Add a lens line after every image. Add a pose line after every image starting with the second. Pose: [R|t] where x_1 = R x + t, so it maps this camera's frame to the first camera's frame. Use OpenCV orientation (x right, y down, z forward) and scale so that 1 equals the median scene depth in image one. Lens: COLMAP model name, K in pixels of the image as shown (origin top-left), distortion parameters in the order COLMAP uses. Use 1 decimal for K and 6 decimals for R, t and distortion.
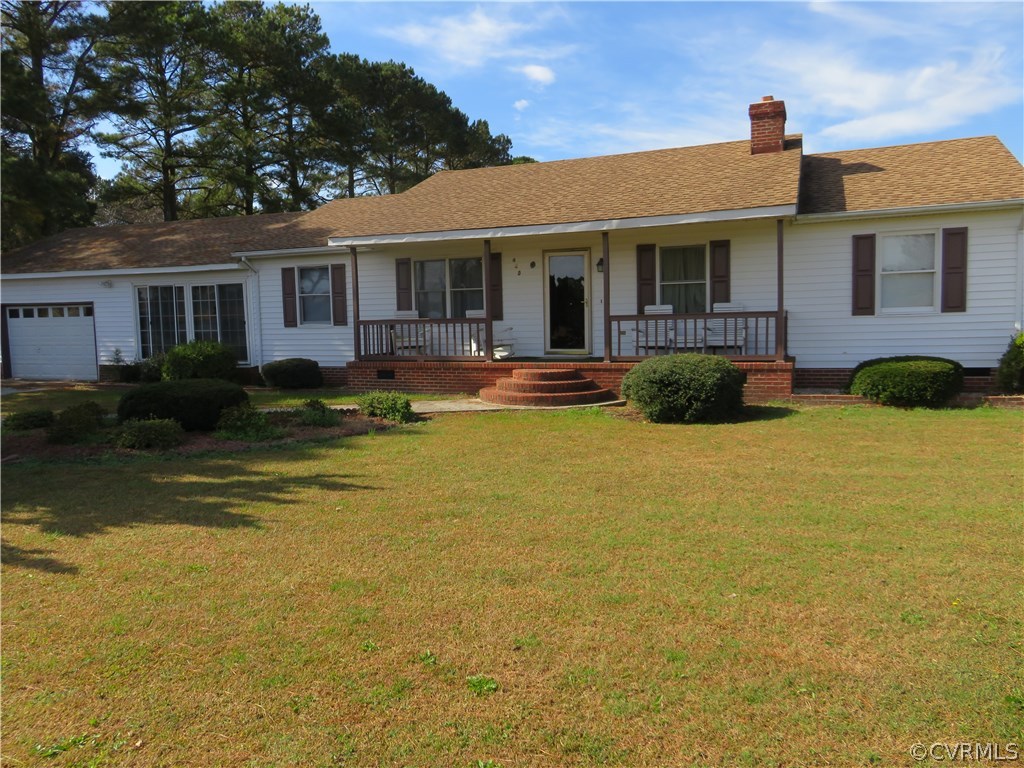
lens RADIAL K [[753.9, 0, 512.0], [0, 753.9, 384.0], [0, 0, 1]] dist [0.021911, -0.036032]
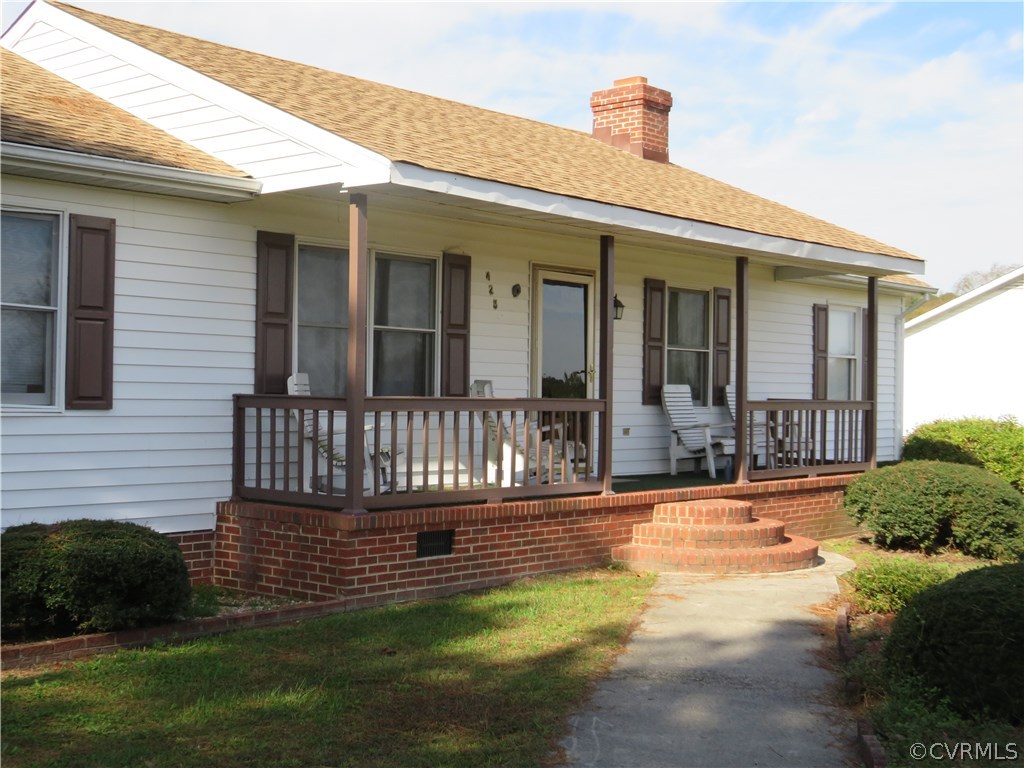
lens RADIAL K [[1364.6, 0, 512.0], [0, 1364.6, 384.0], [0, 0, 1]] dist [-0.047627, -0.032488]
pose [[0.315038, 0.034473, 0.948453, -0.799349], [0.069937, 0.995780, -0.059423, -0.047899], [-0.946499, 0.085052, 0.311297, 0.741722]]
